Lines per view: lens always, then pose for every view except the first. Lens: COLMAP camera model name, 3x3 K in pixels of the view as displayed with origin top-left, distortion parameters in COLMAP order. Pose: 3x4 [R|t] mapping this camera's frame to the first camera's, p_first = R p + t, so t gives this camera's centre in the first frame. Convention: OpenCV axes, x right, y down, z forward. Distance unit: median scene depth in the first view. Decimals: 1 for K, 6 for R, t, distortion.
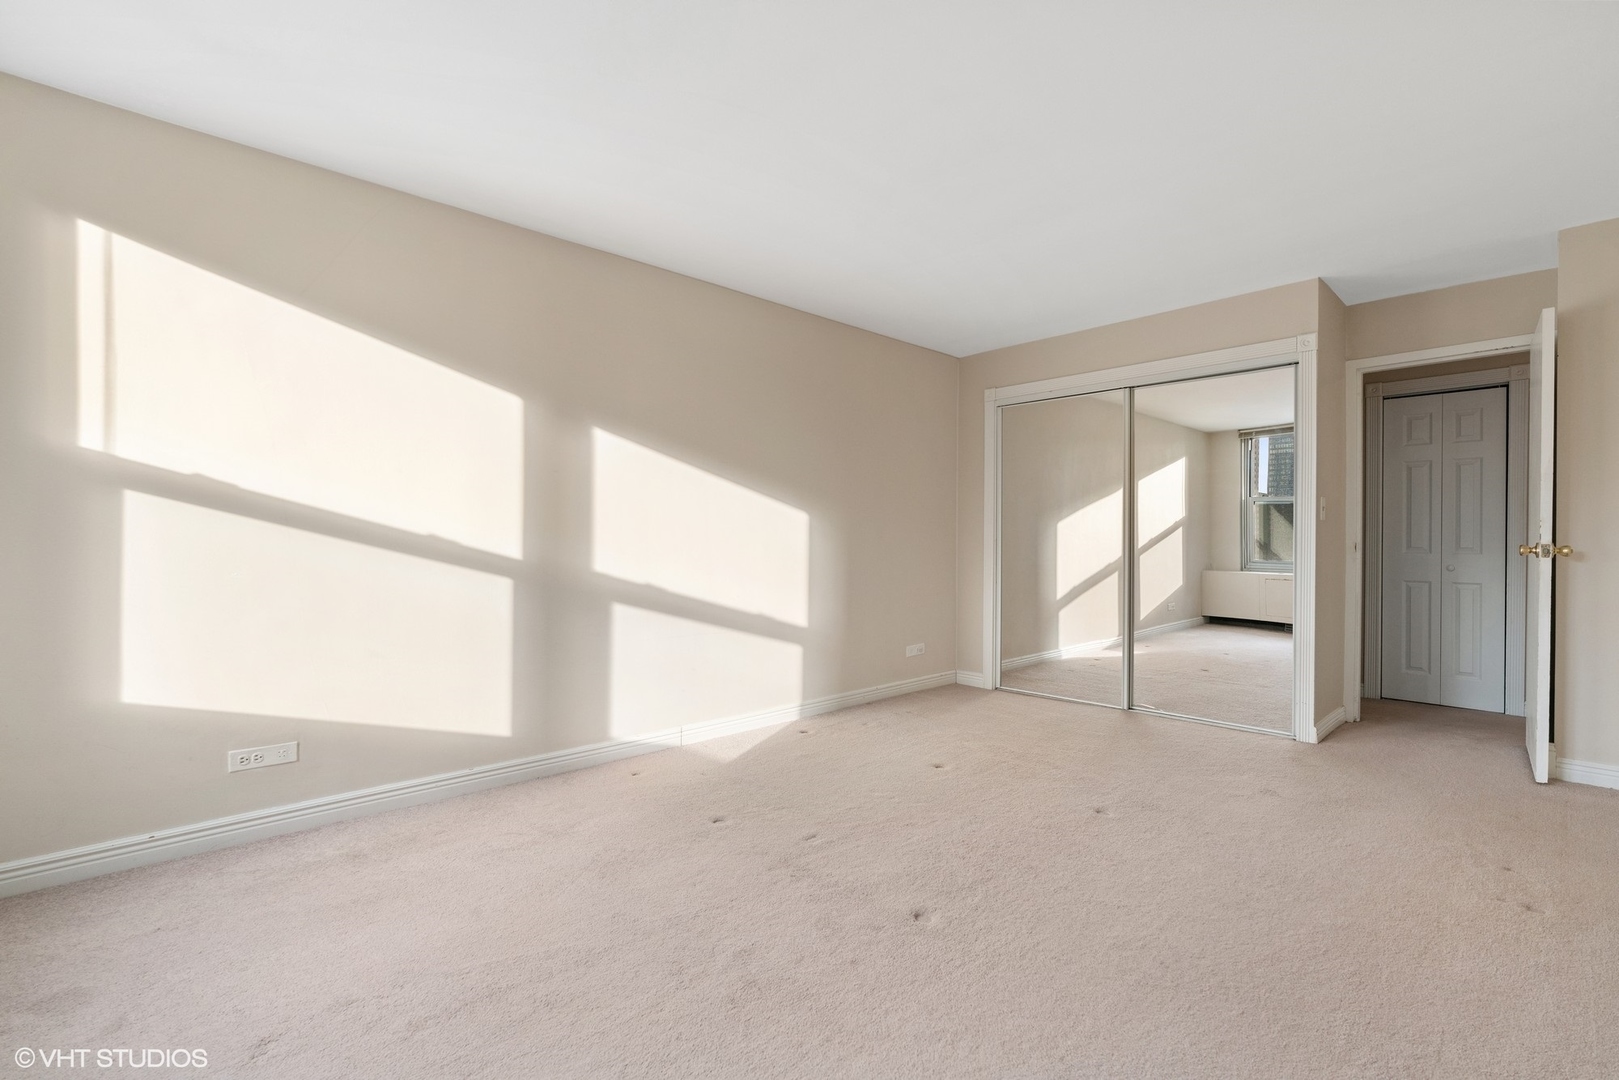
lens RADIAL K [[730.2, 0, 809.5], [0, 730.2, 540.0], [0, 0, 1]] dist [-0.017529, 0.008170]
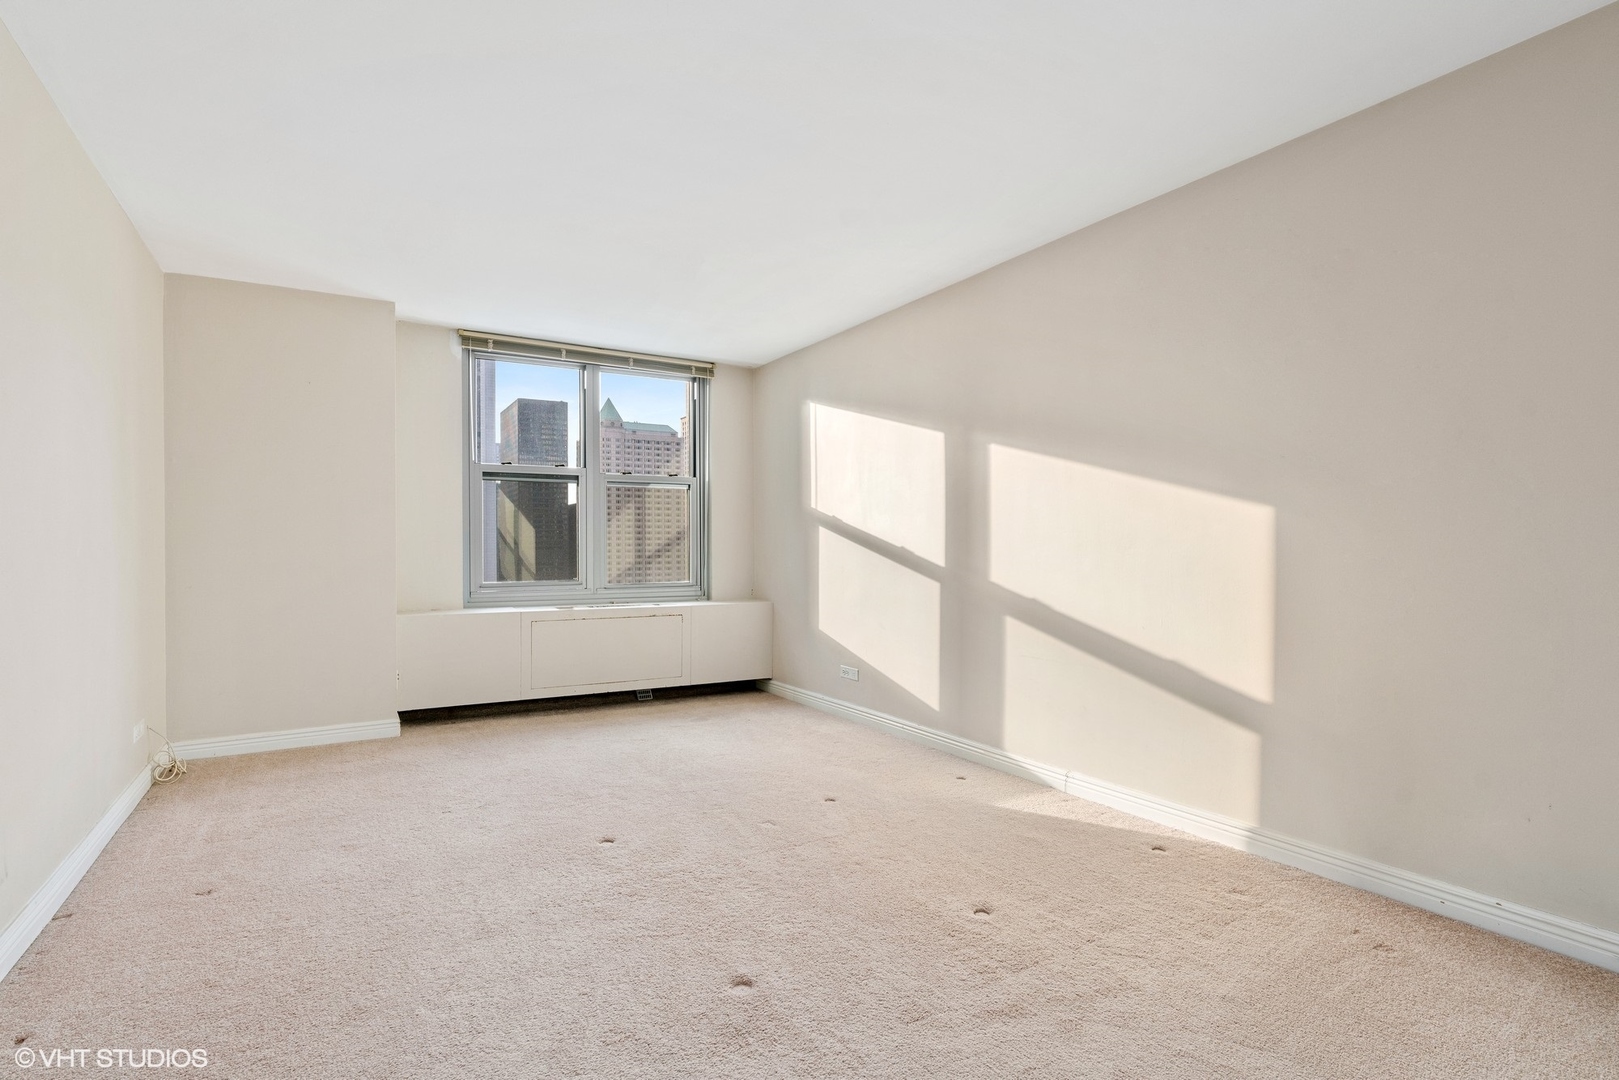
lens RADIAL K [[805.1, 0, 813.4], [0, 805.1, 544.2], [0, 0, 1]] dist [-0.000879, -0.000087]
pose [[-0.214014, -0.009649, -0.976783, 0.902505], [-0.005694, 0.999947, -0.008630, 0.002152], [0.976814, 0.003715, -0.214057, 1.017127]]
